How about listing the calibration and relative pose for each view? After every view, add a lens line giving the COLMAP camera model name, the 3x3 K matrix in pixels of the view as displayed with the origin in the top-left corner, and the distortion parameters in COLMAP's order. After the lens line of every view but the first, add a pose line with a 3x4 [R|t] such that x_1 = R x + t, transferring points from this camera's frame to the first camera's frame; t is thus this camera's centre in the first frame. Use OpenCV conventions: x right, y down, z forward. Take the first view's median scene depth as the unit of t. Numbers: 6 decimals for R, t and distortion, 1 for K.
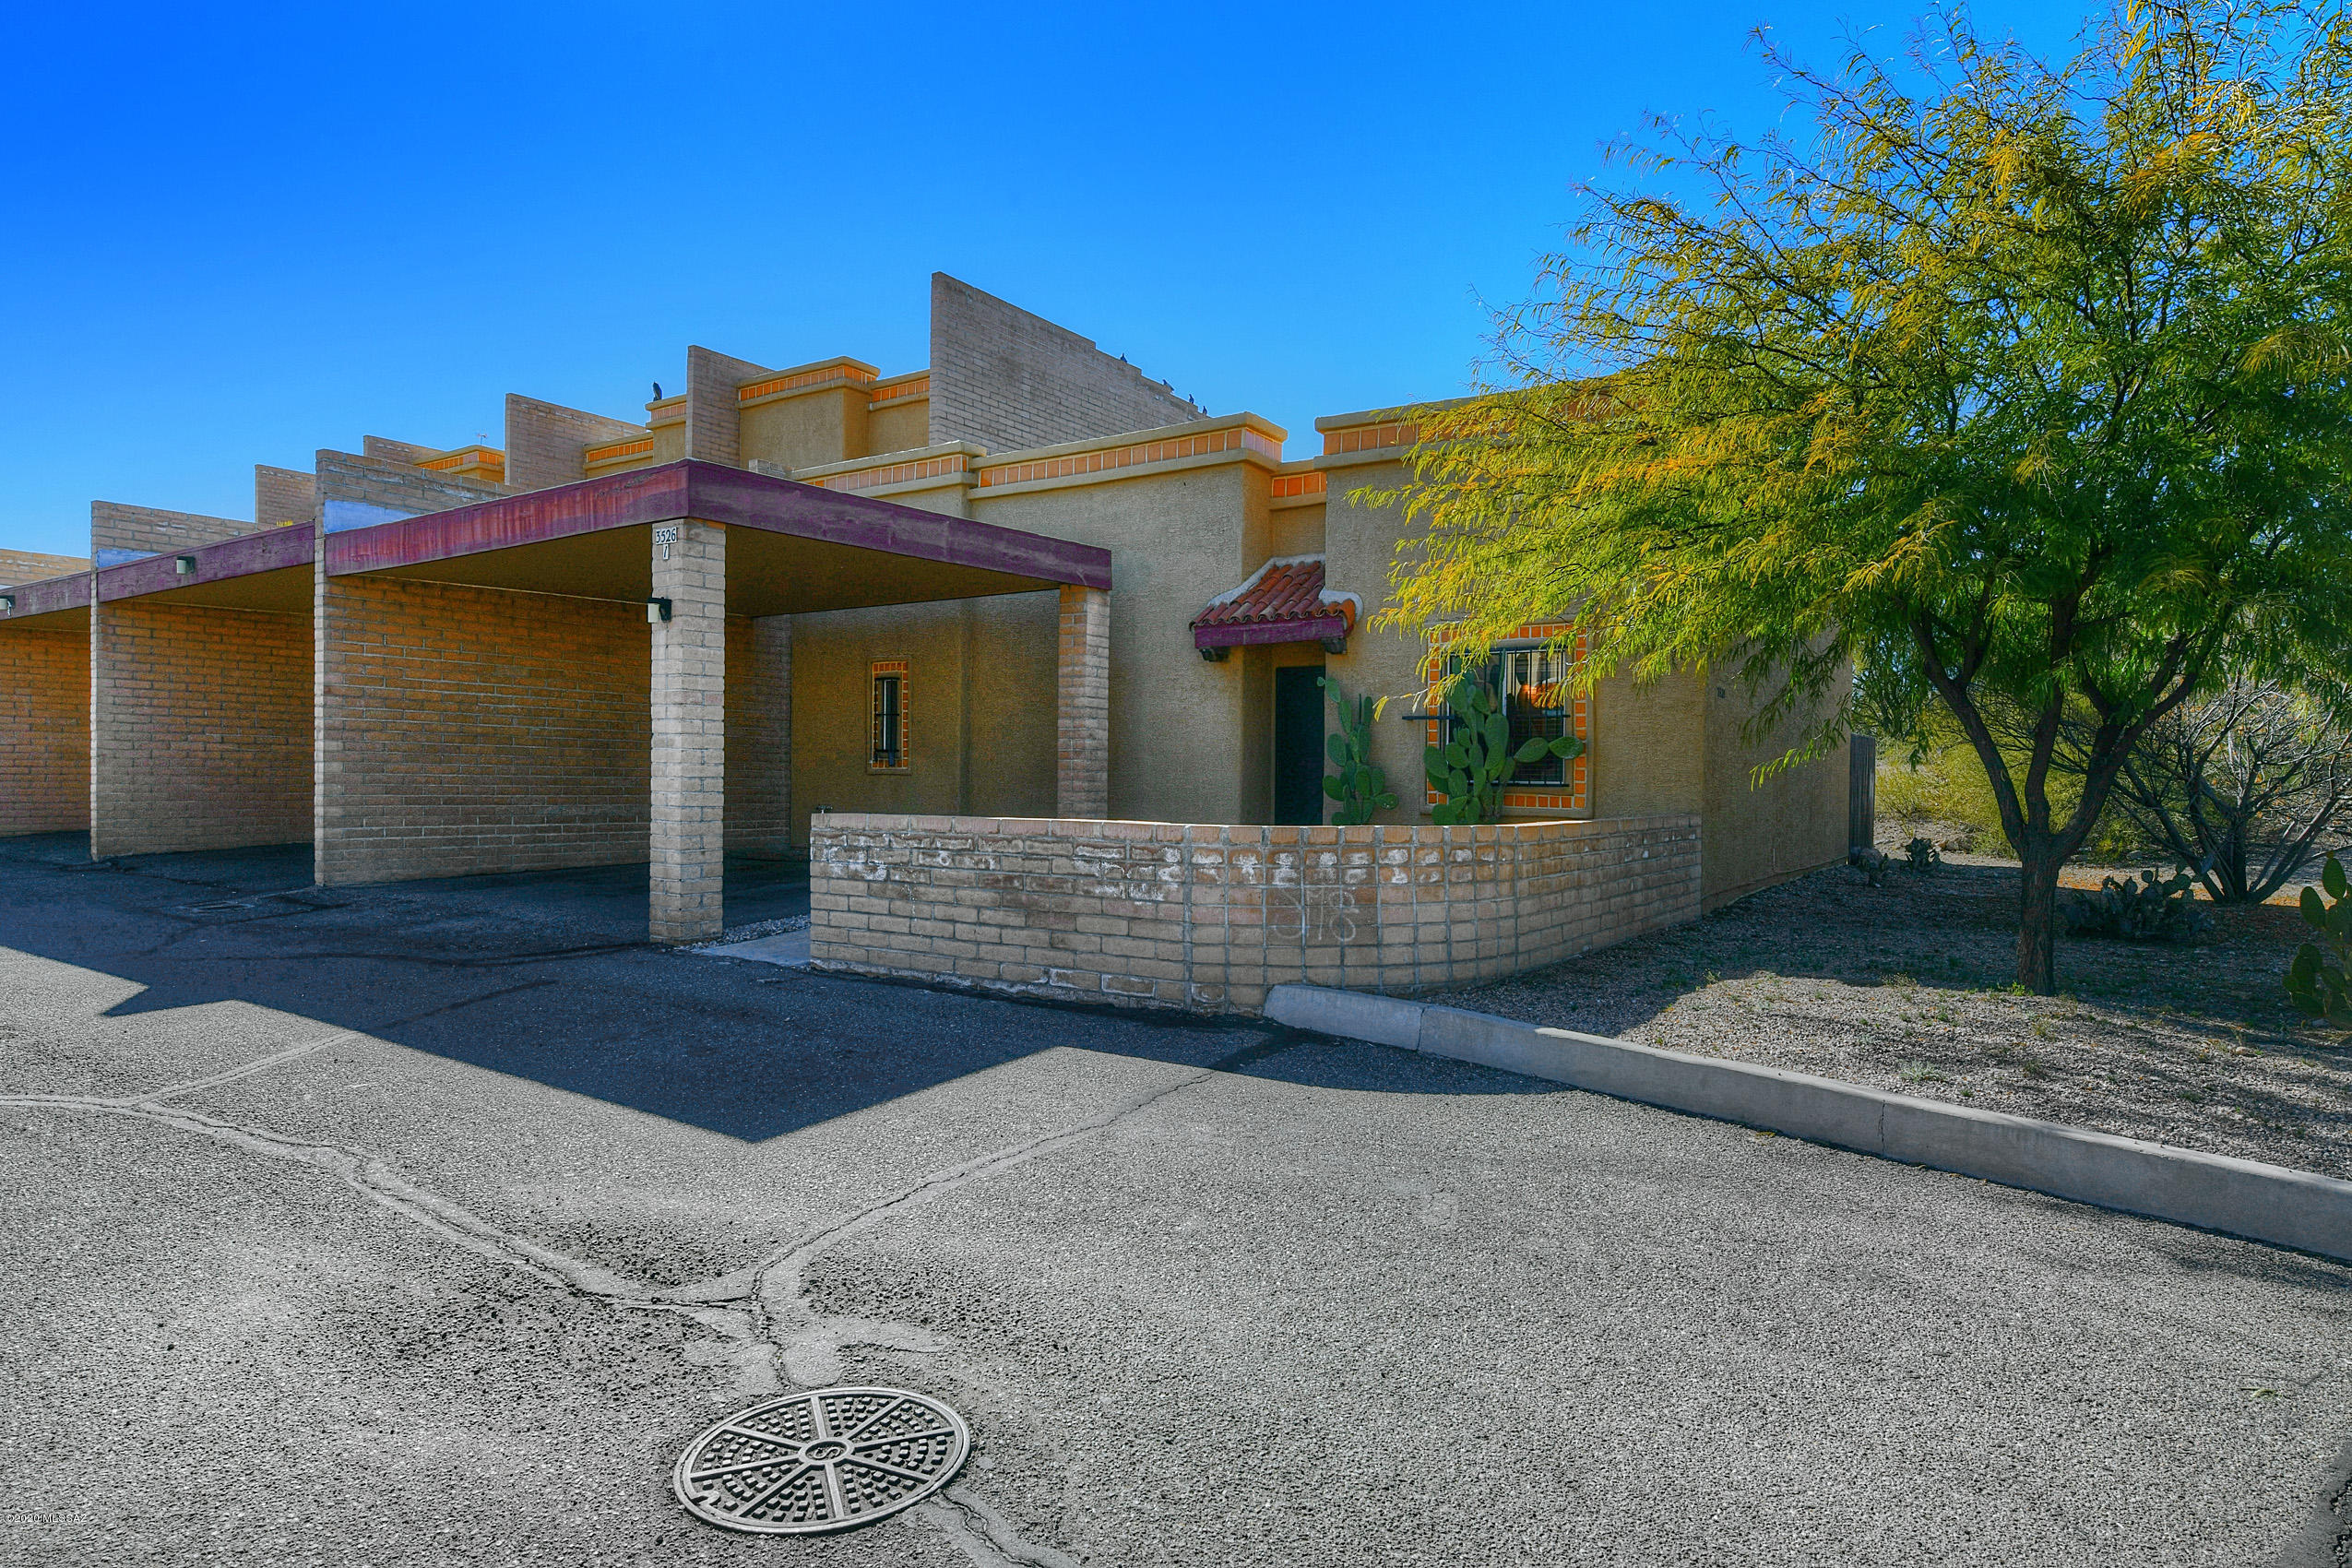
lens RADIAL K [[1309.4, 0, 1176.0], [0, 1309.4, 784.0], [0, 0, 1]] dist [-0.002765, -0.000087]
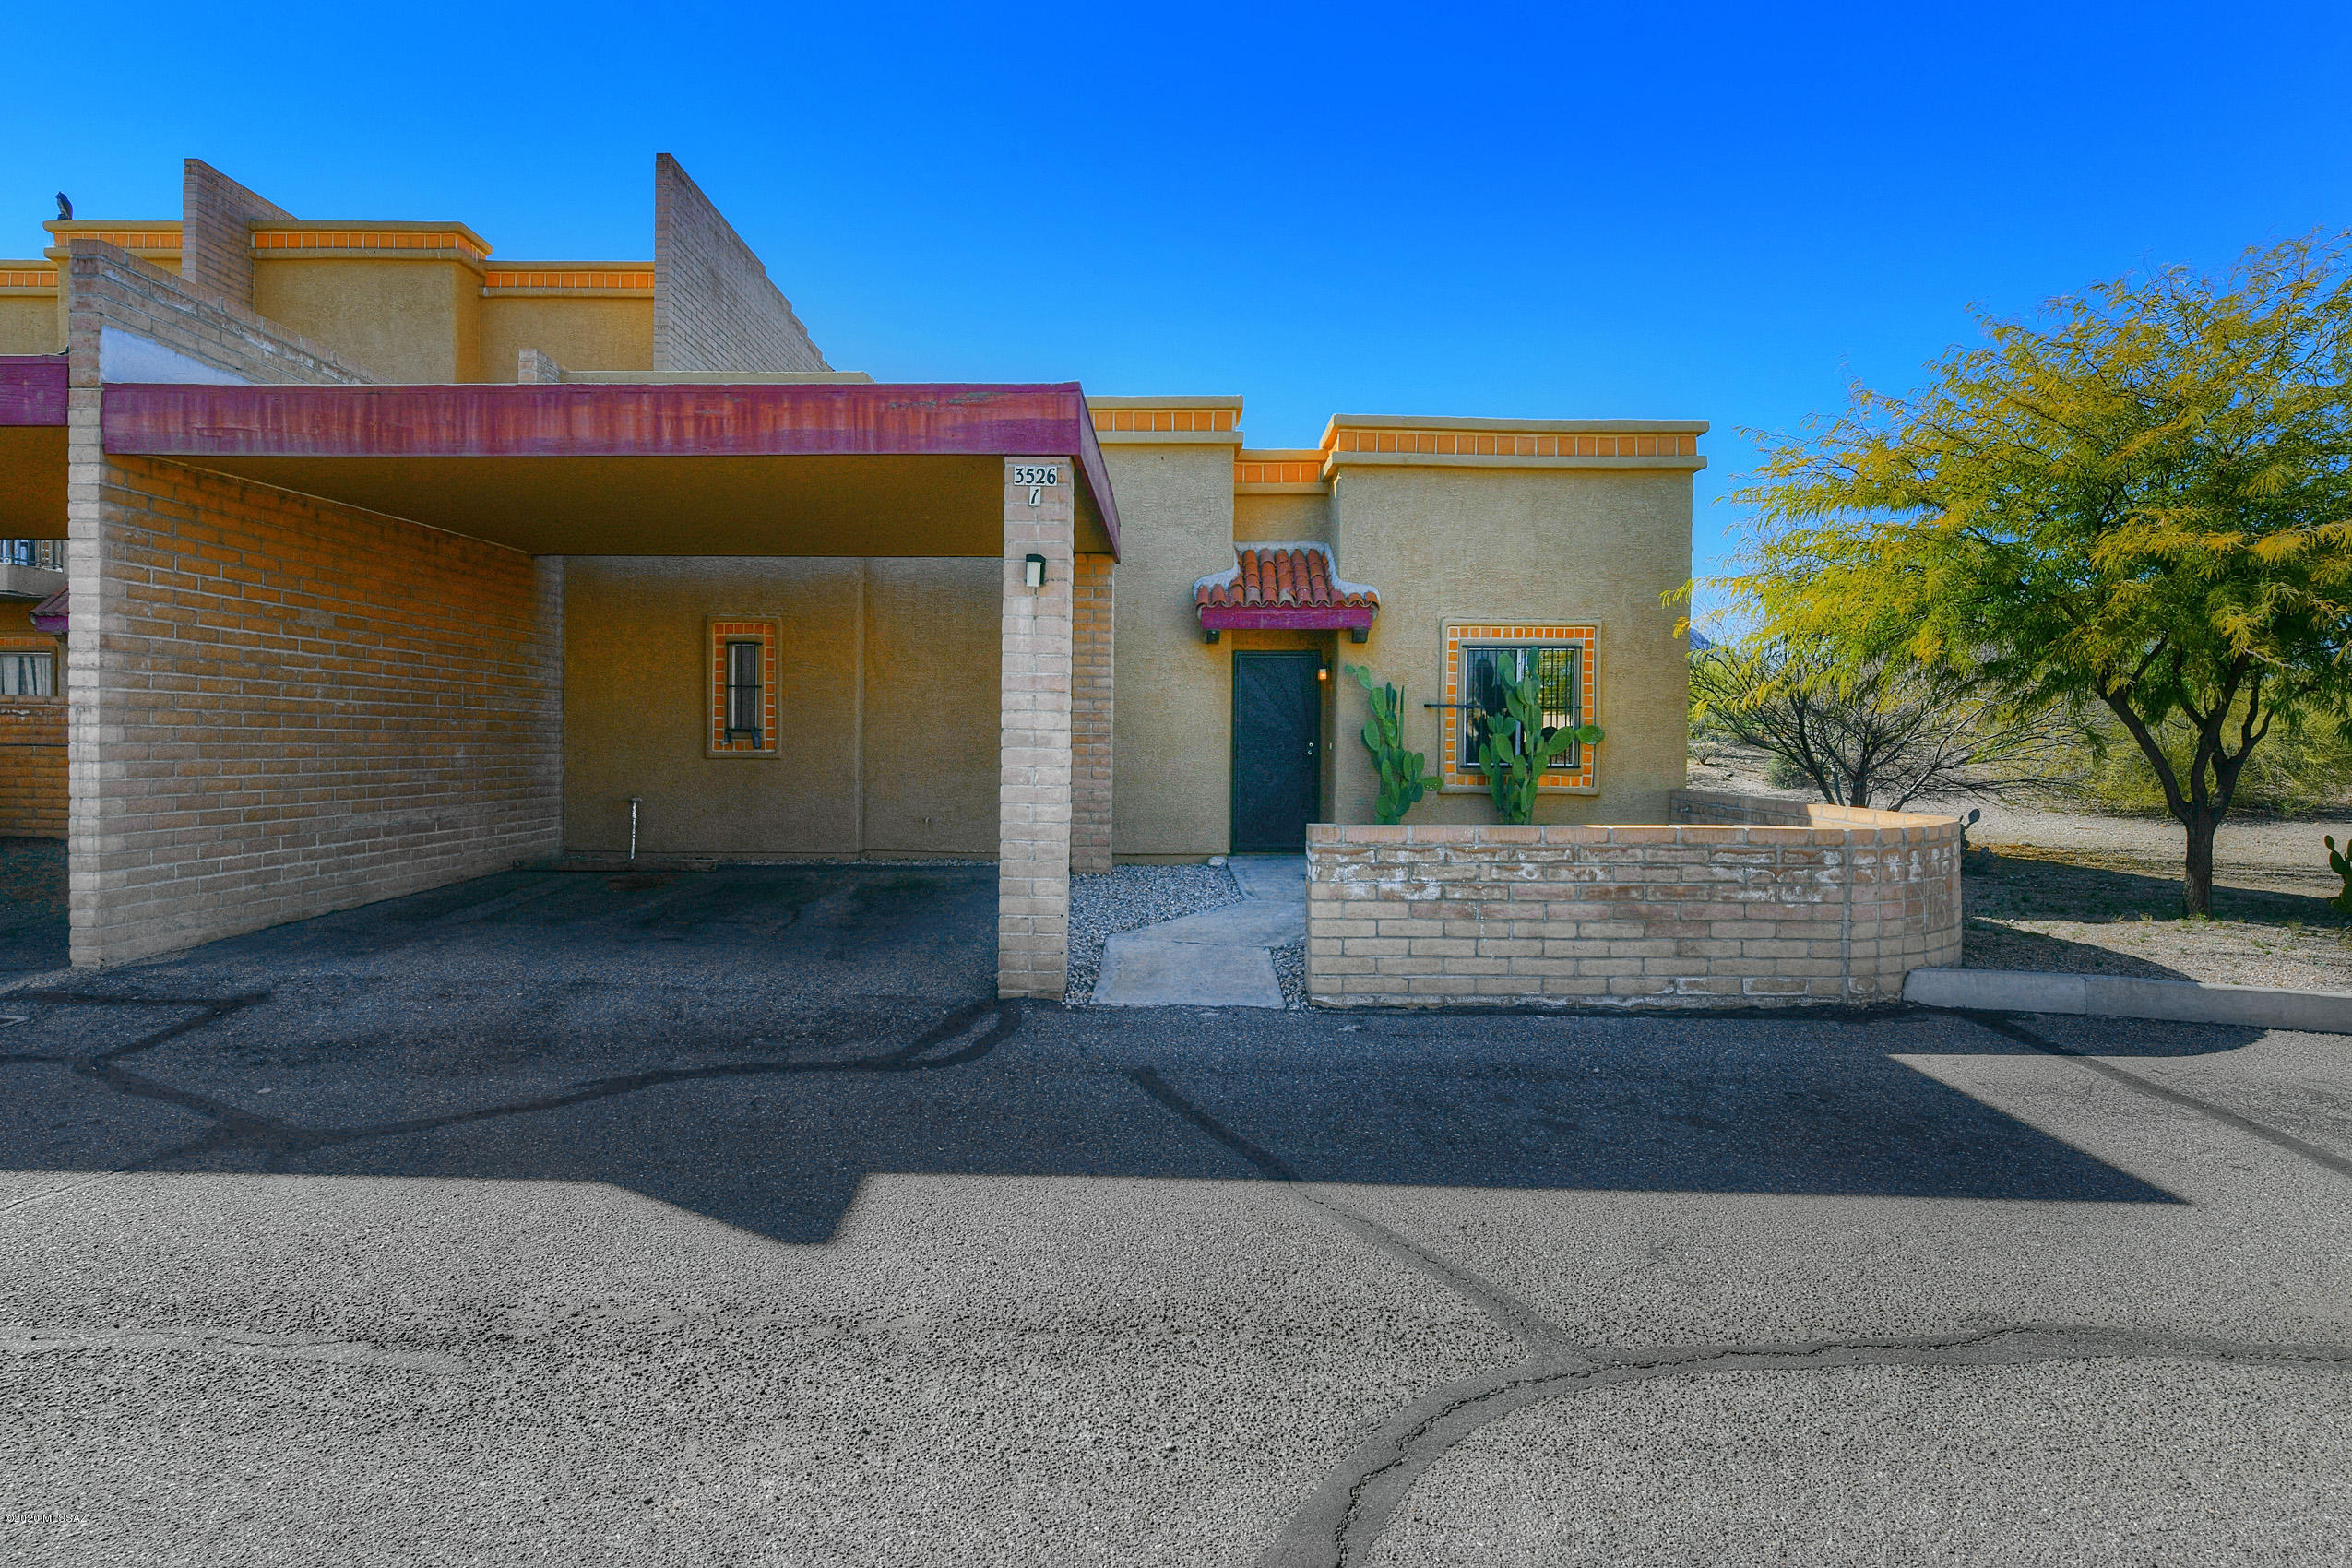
lens RADIAL K [[1230.9, 0, 1176.4], [0, 1230.9, 748.7], [0, 0, 1]] dist [0.001828, -0.007745]
pose [[0.836347, -0.010101, 0.548107, -0.837882], [0.005730, 0.999937, 0.009683, -0.039125], [-0.548171, -0.004958, 0.836352, 0.394486]]
